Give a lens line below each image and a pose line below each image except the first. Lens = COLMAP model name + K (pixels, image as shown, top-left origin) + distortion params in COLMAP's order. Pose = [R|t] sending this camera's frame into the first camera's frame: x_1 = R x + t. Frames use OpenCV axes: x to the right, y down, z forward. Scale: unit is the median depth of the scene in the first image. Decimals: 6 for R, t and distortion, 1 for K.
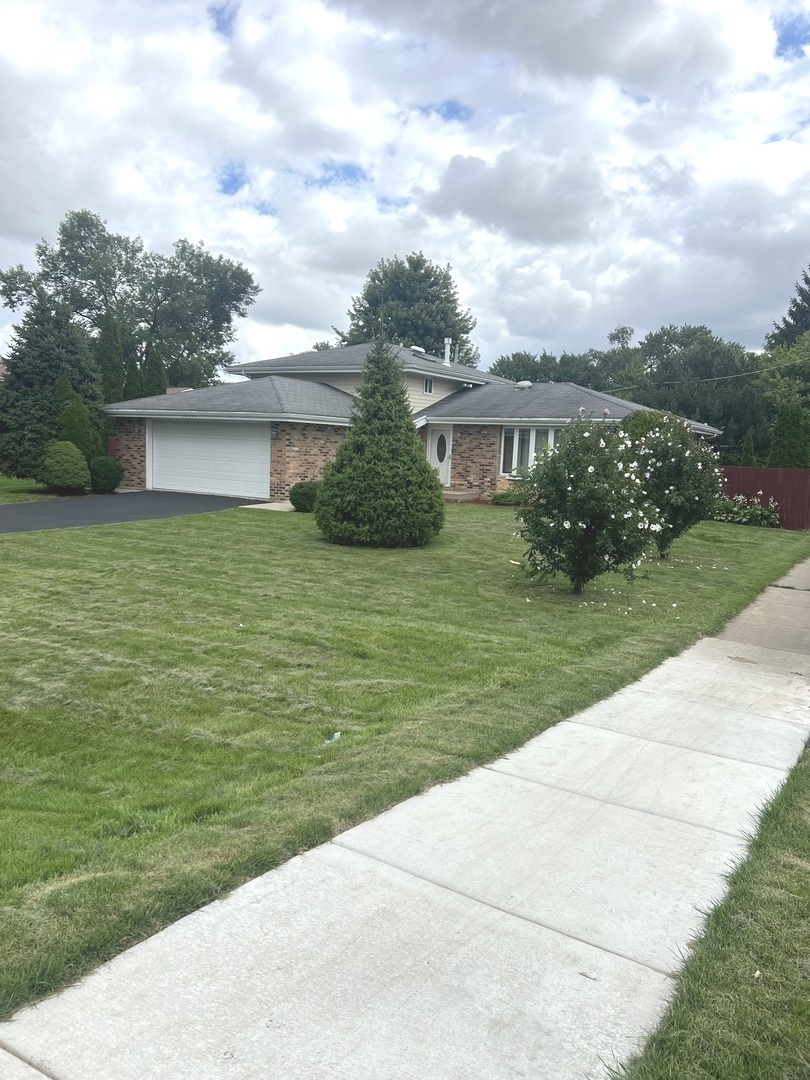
lens RADIAL K [[830.7, 0, 405.0], [0, 830.7, 540.0], [0, 0, 1]] dist [0.061764, -0.079218]
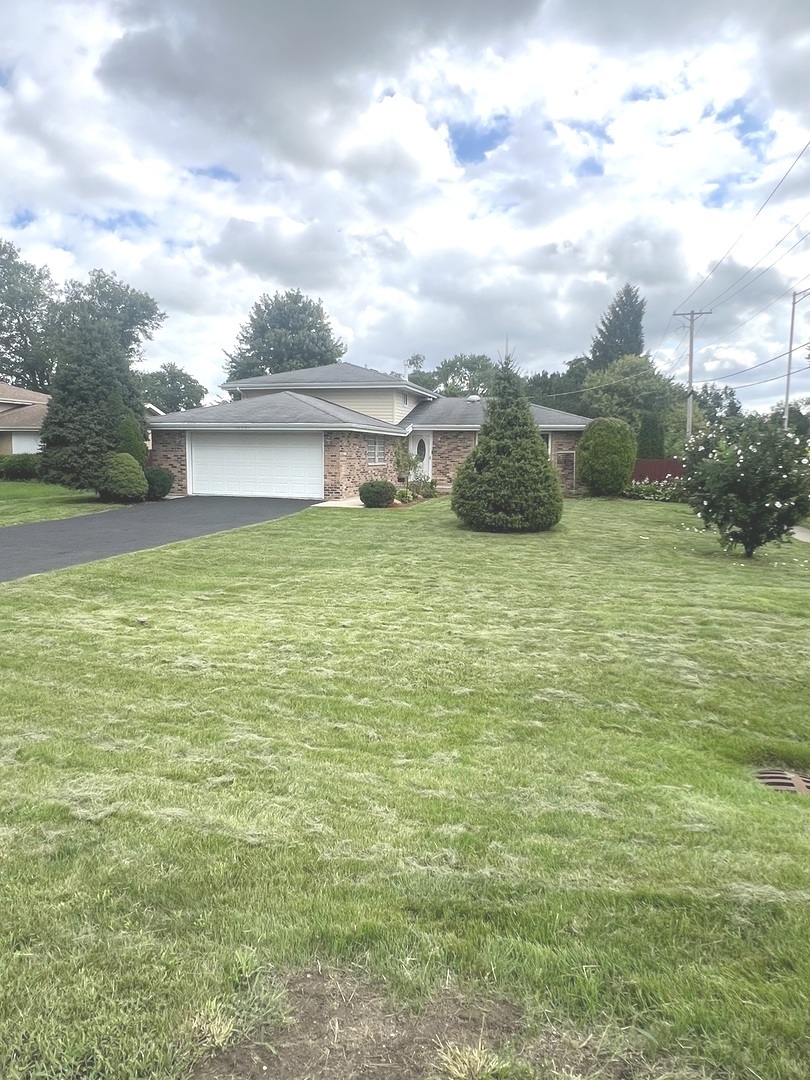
lens RADIAL K [[670.4, 0, 405.0], [0, 670.4, 540.0], [0, 0, 1]] dist [-0.004060, -0.000096]
pose [[0.958770, -0.062055, 0.277325, -0.298832], [0.056000, 0.997989, 0.029711, -0.012113], [-0.278611, -0.012956, 0.960317, 0.074830]]
